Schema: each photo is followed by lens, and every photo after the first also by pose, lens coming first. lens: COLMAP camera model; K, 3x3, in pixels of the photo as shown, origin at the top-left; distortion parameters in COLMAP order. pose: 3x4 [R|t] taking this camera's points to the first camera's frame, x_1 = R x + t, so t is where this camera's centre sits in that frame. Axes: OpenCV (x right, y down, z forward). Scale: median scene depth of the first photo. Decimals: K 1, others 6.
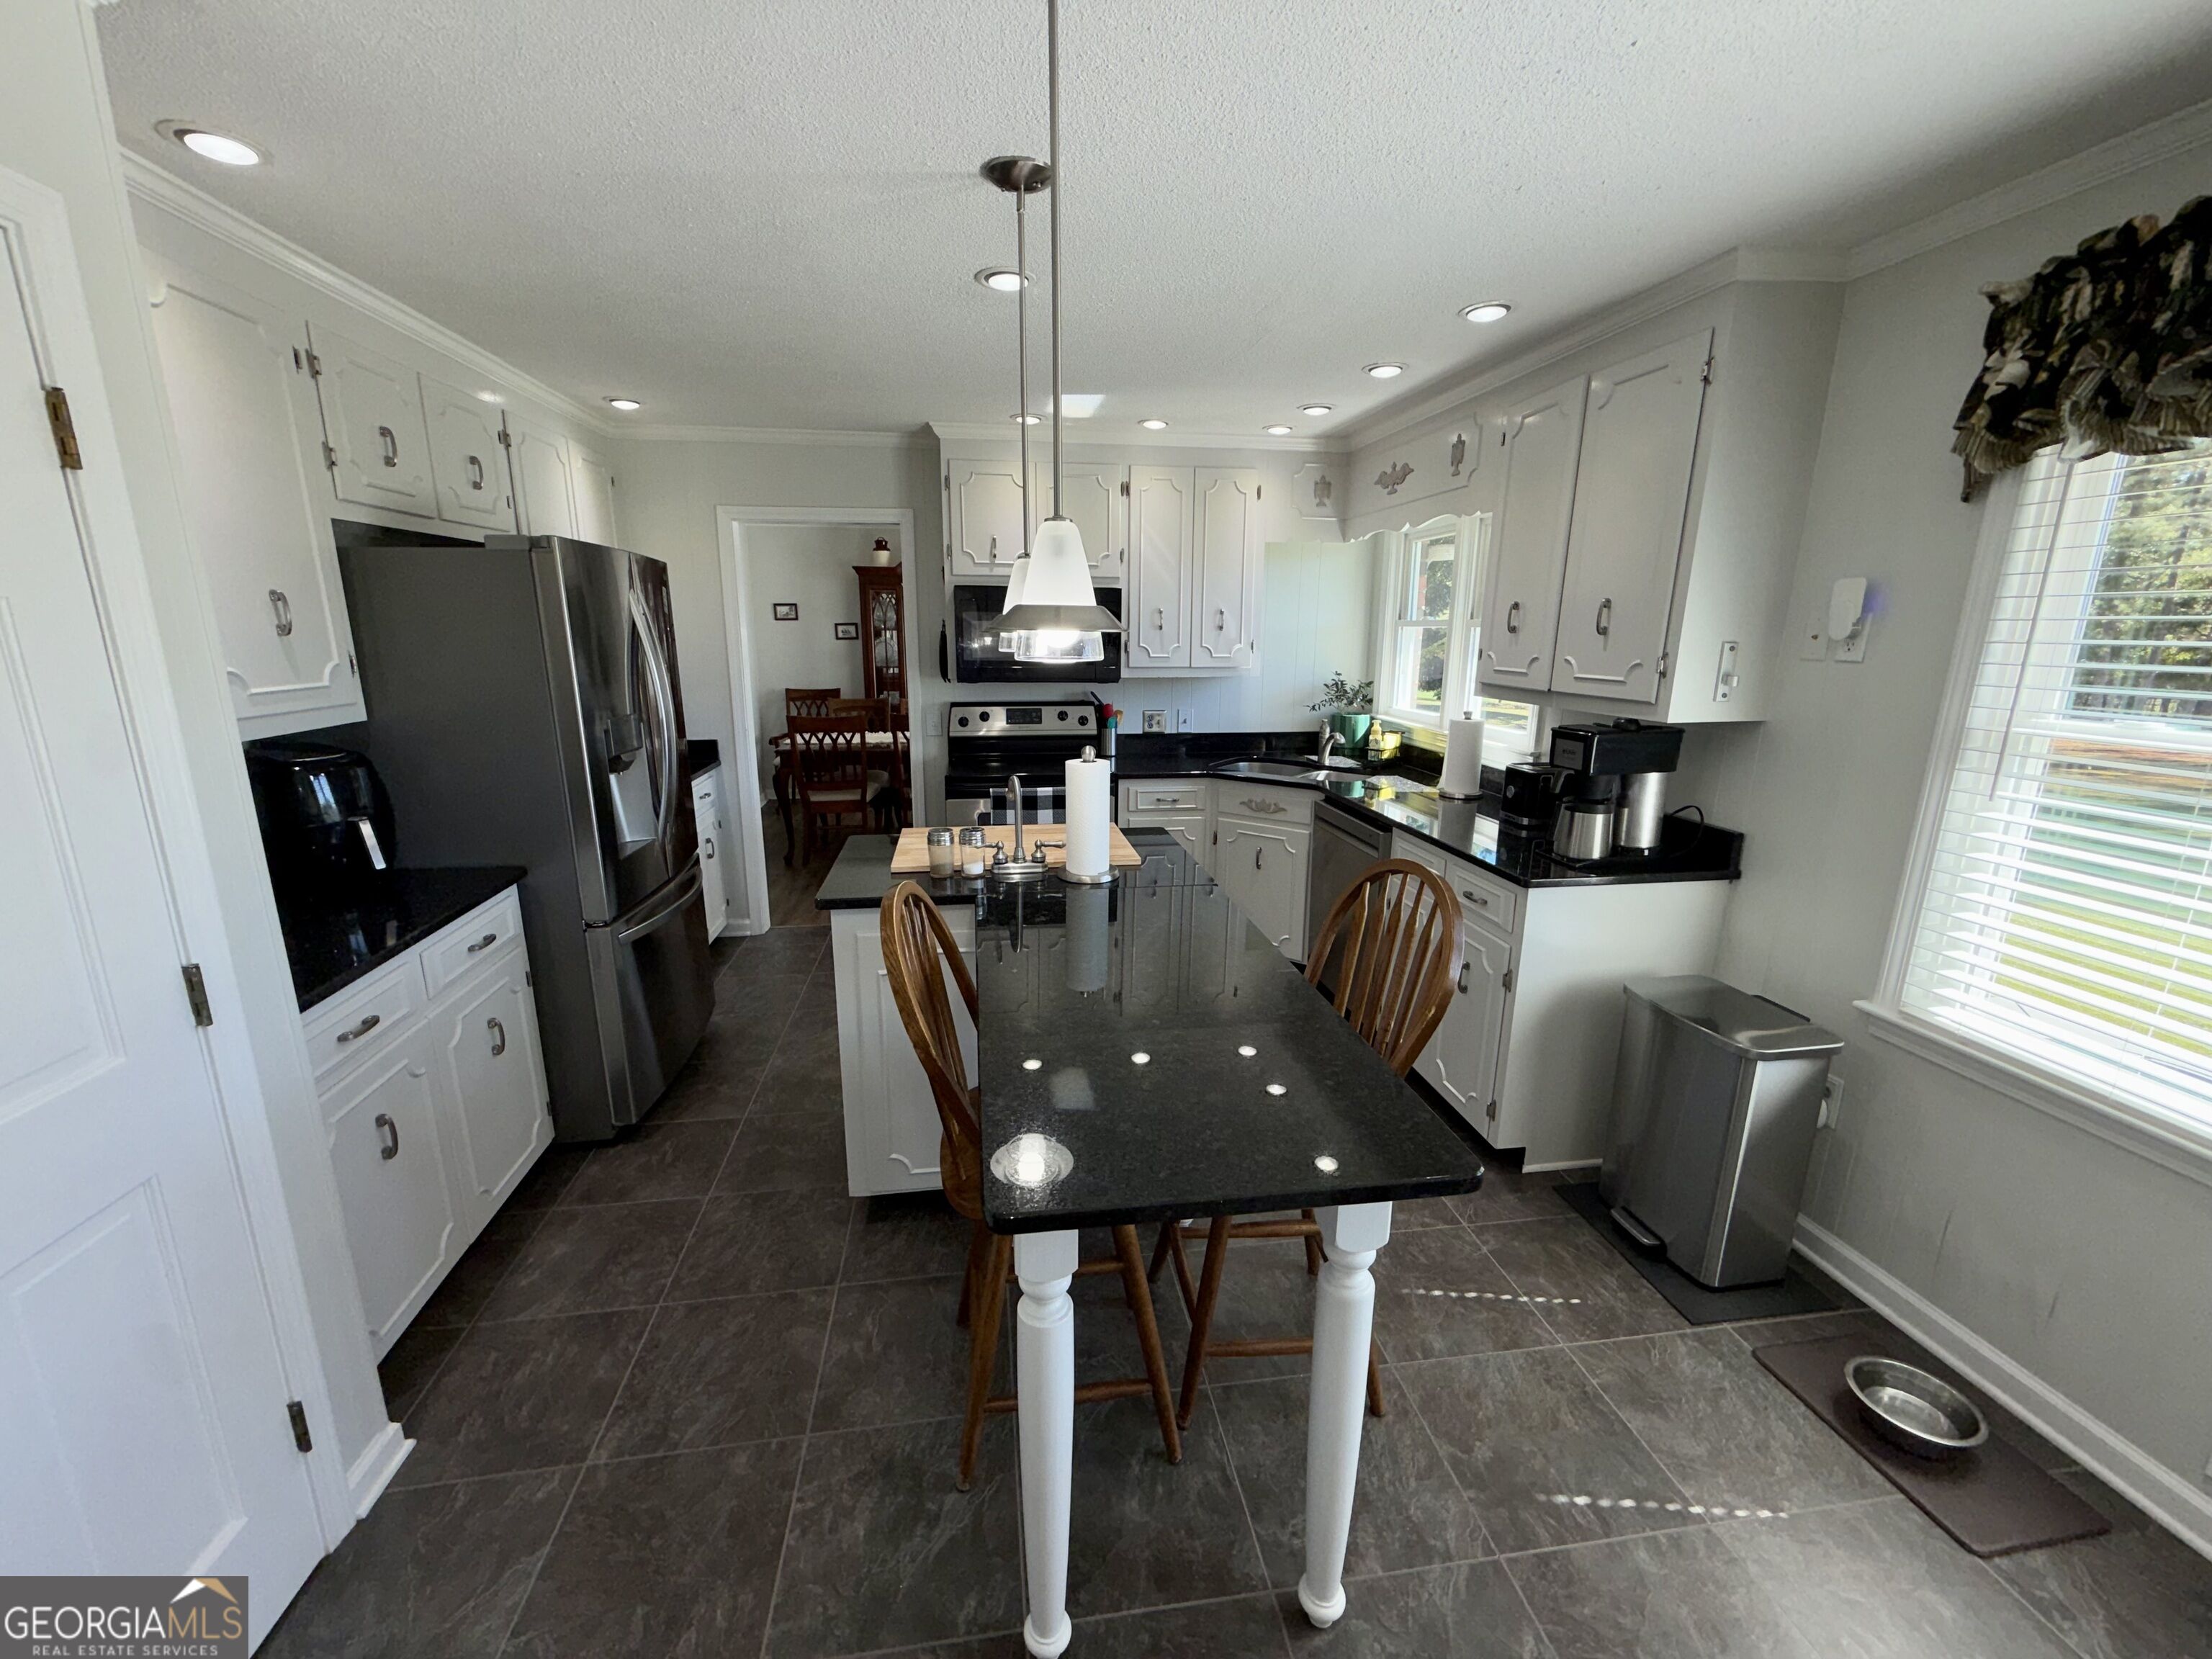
lens RADIAL K [[878.8, 0, 1098.3], [0, 878.8, 830.0], [0, 0, 1]] dist [0.004177, 0.000154]
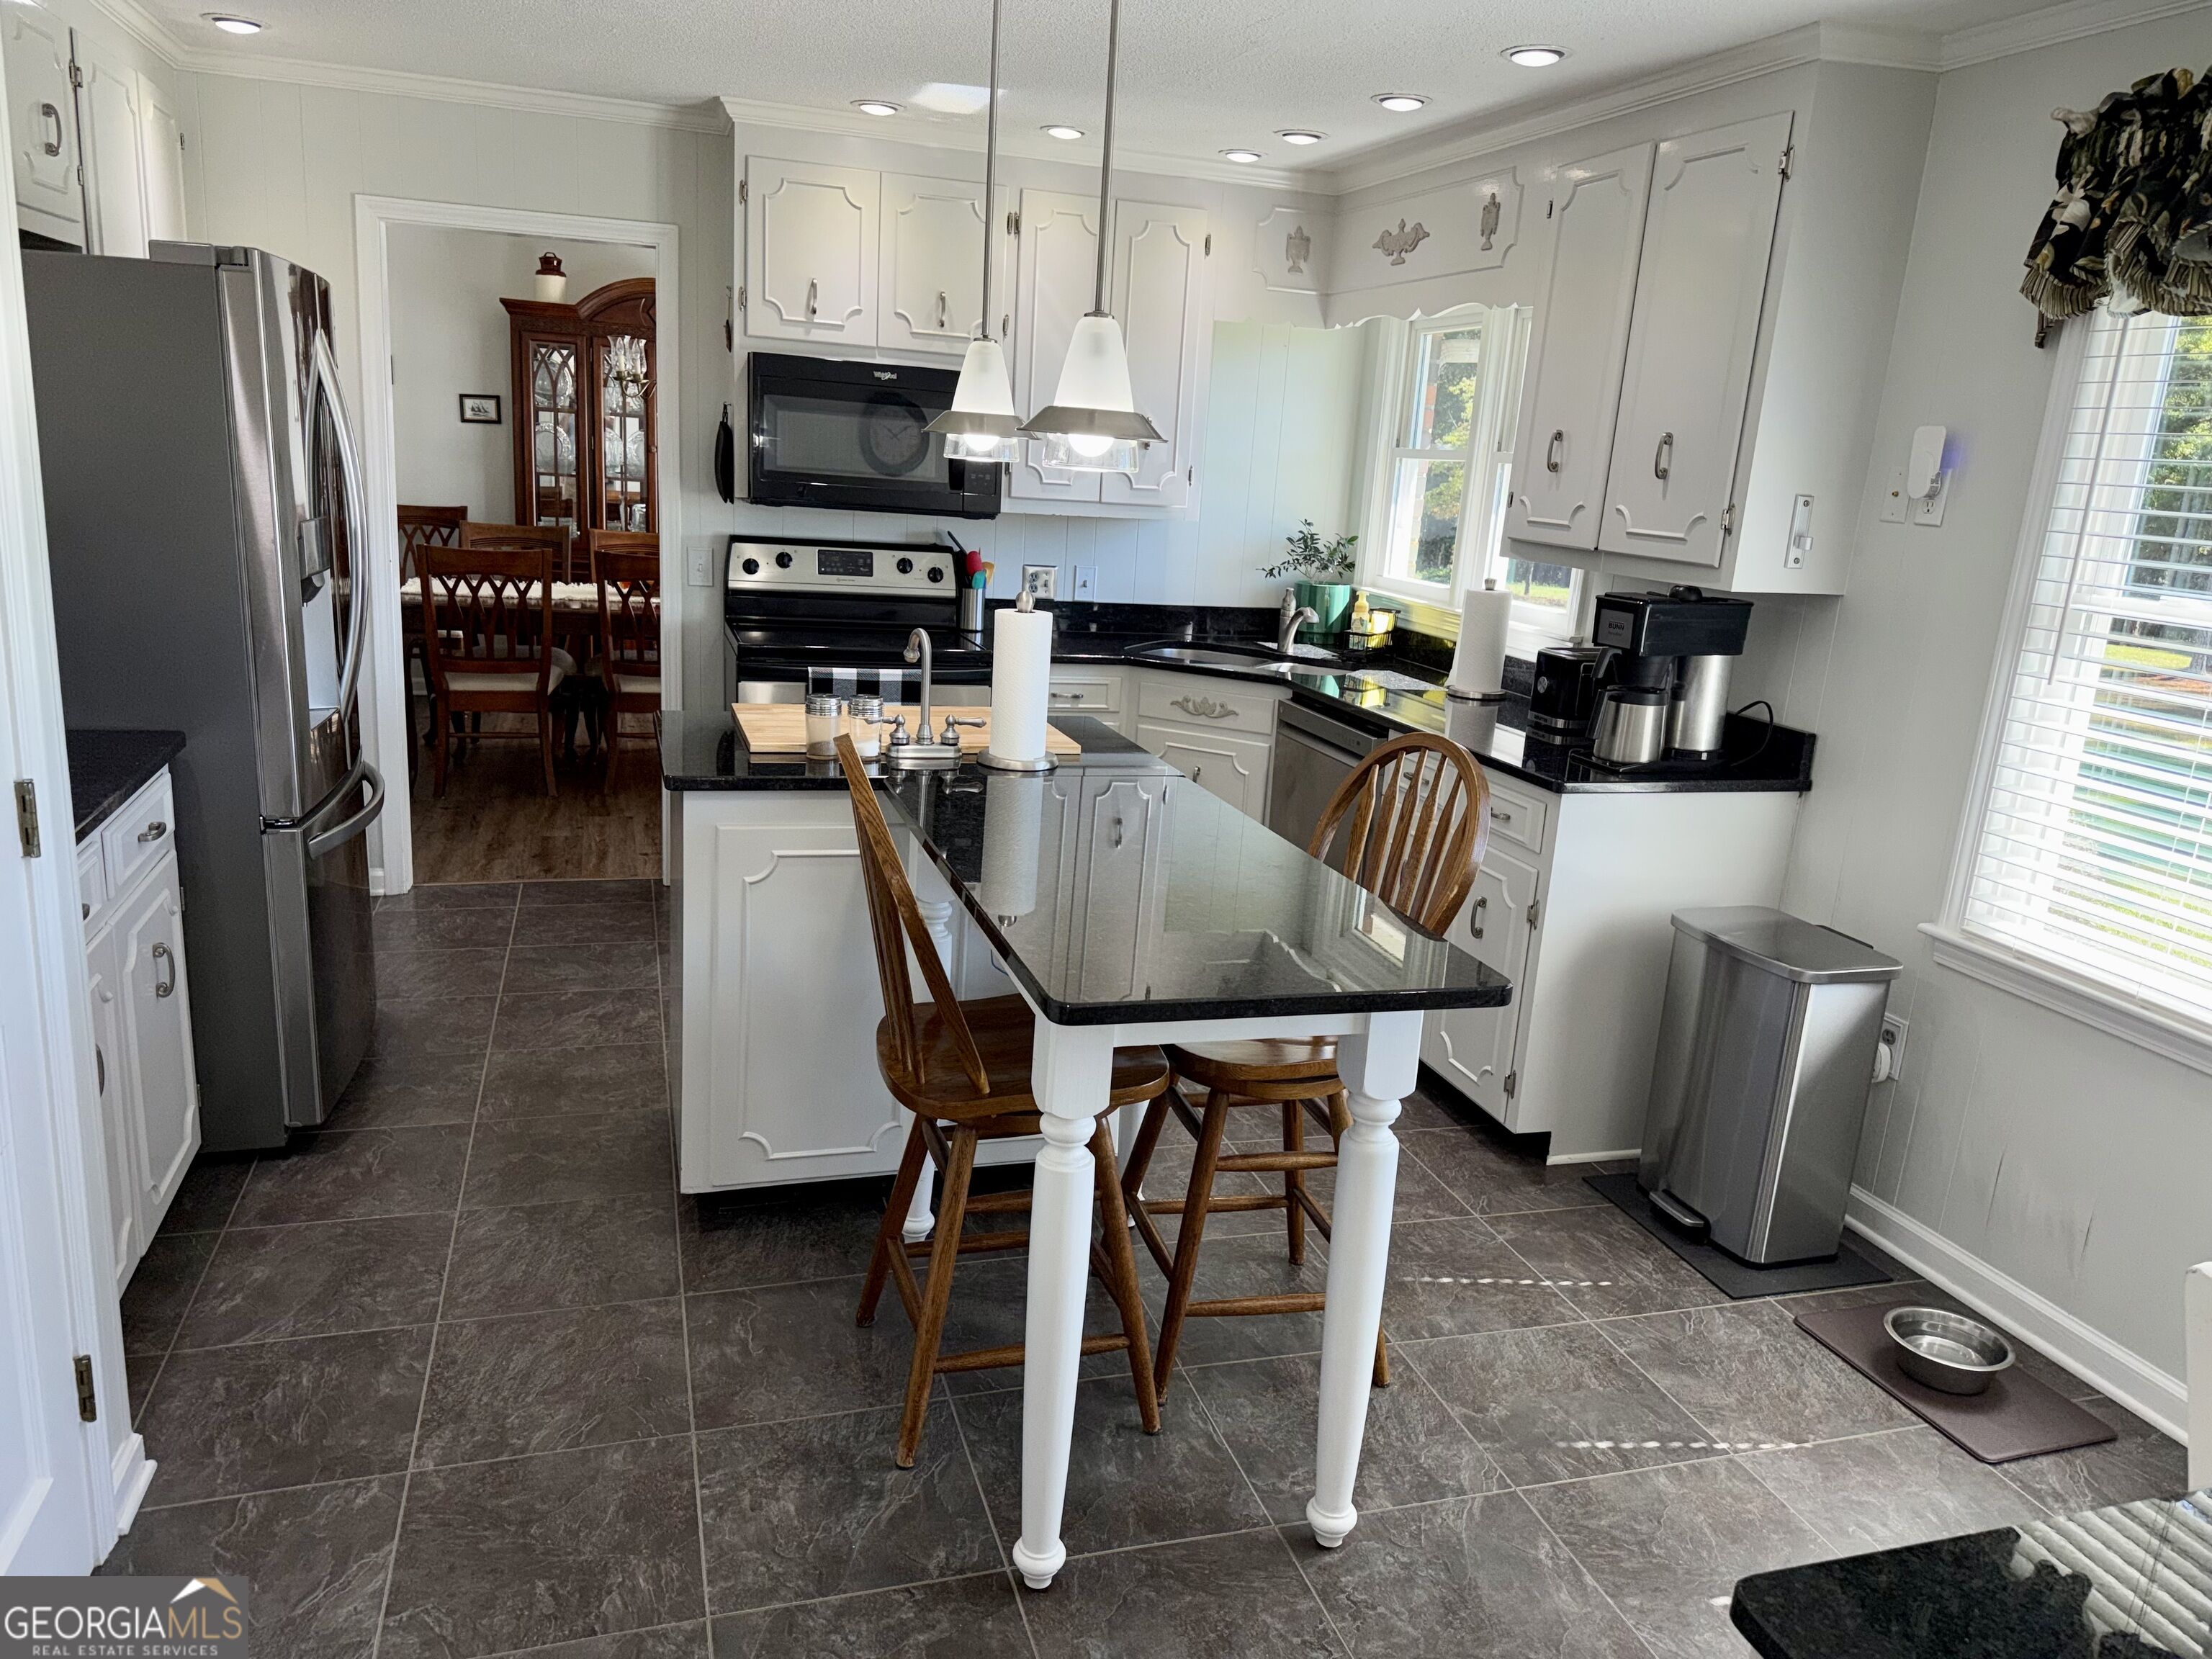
lens RADIAL K [[1563.3, 0, 1096.5], [0, 1563.3, 833.1], [0, 0, 1]] dist [0.099125, -0.129818]
pose [[0.985999, 0.018469, 0.165723, -0.174754], [-0.021606, 0.999620, 0.017146, 0.092295], [-0.165343, -0.020487, 0.986023, -0.362486]]
